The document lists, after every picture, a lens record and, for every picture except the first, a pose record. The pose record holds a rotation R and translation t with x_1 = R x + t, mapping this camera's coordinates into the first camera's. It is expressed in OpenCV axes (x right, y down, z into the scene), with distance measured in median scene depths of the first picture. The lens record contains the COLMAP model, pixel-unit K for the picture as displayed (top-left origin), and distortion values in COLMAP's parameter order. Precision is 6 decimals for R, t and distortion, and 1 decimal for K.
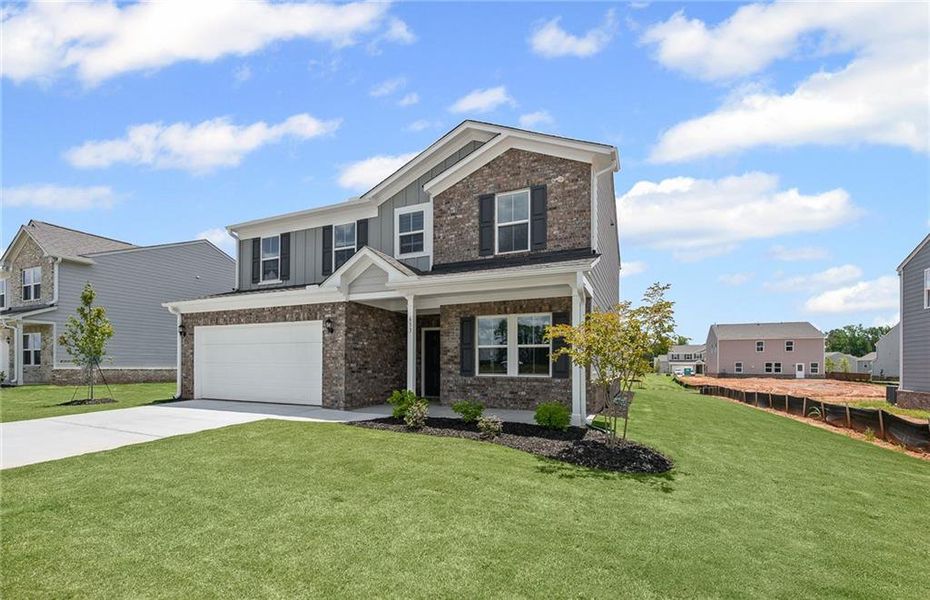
lens RADIAL K [[377.0, 0, 462.7], [0, 377.0, 306.9], [0, 0, 1]] dist [0.000633, 0.000134]
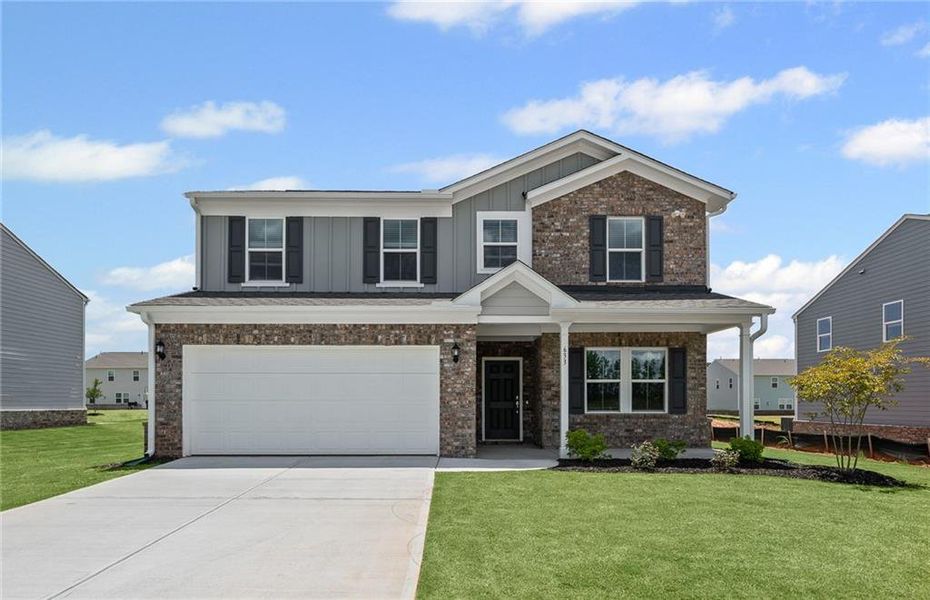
lens RADIAL K [[484.3, 0, 465.0], [0, 484.3, 319.9], [0, 0, 1]] dist [0.000731, -0.000015]
pose [[0.916791, 0.059979, 0.394838, -0.700539], [-0.054533, 0.998199, -0.025013, 0.003760], [-0.395627, 0.001400, 0.918410, 0.046021]]
